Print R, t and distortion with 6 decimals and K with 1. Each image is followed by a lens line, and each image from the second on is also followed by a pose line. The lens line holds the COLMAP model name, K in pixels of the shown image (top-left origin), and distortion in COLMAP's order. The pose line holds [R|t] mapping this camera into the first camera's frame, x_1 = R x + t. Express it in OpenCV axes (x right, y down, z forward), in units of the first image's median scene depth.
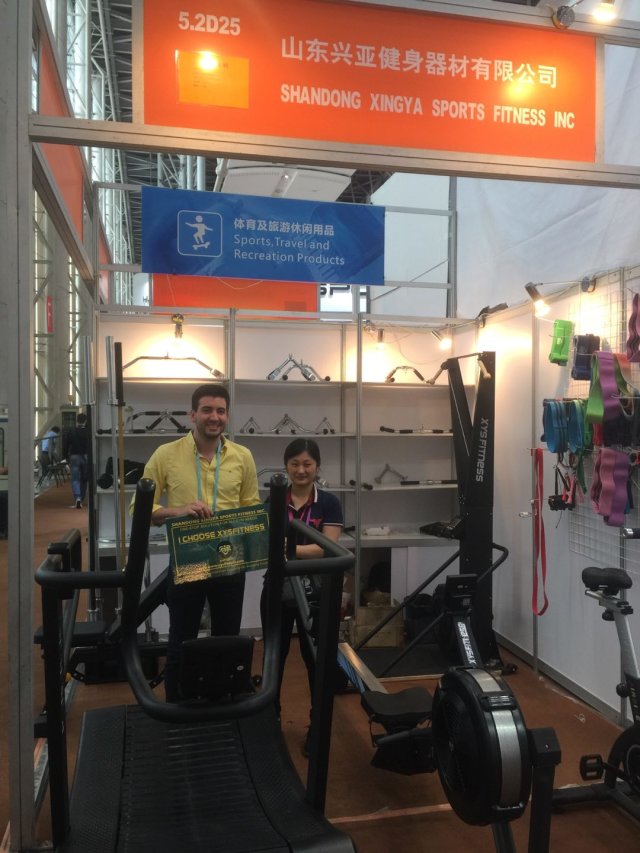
lens RADIAL K [[733.7, 0, 320.0], [0, 733.7, 426.5], [0, 0, 1]] dist [0.081632, -0.130730]
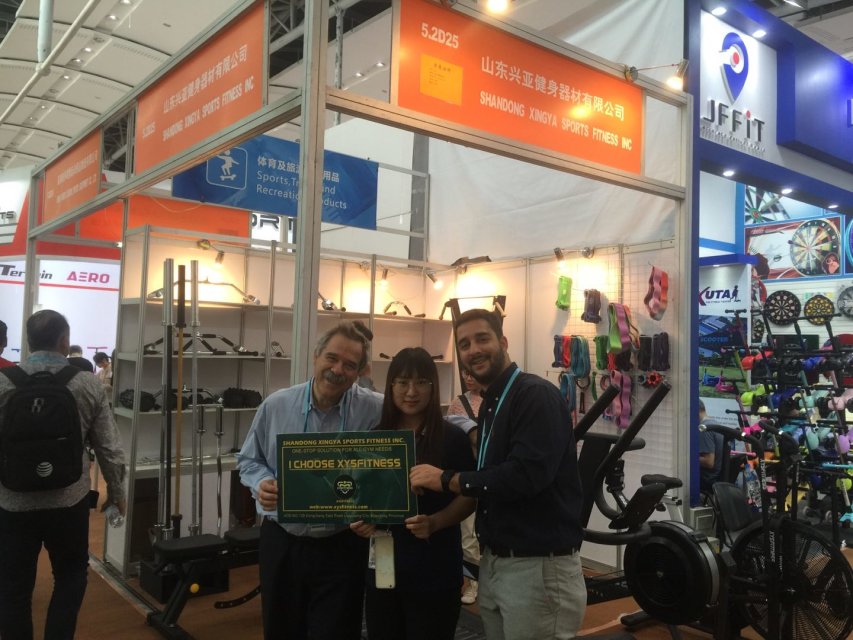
lens RADIAL K [[733.7, 0, 426.5], [0, 733.7, 320.0], [0, 0, 1]] dist [0.081632, -0.130730]
pose [[0.896463, 0.041989, 0.441125, -0.408288], [-0.020279, 0.998345, -0.053817, 0.009856], [-0.442655, 0.039299, 0.895831, -0.066539]]
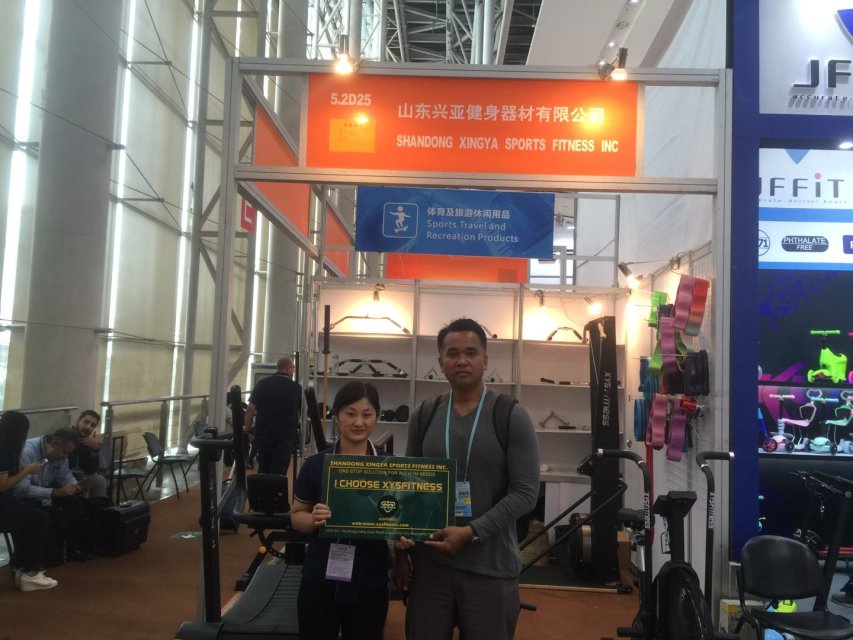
lens RADIAL K [[733.7, 0, 426.5], [0, 733.7, 320.0], [0, 0, 1]] dist [0.081632, -0.130730]
pose [[0.969686, 0.016082, -0.243824, 0.215090], [-0.037485, 0.995811, -0.083397, 0.014819], [0.241462, 0.090009, 0.966227, -0.216245]]
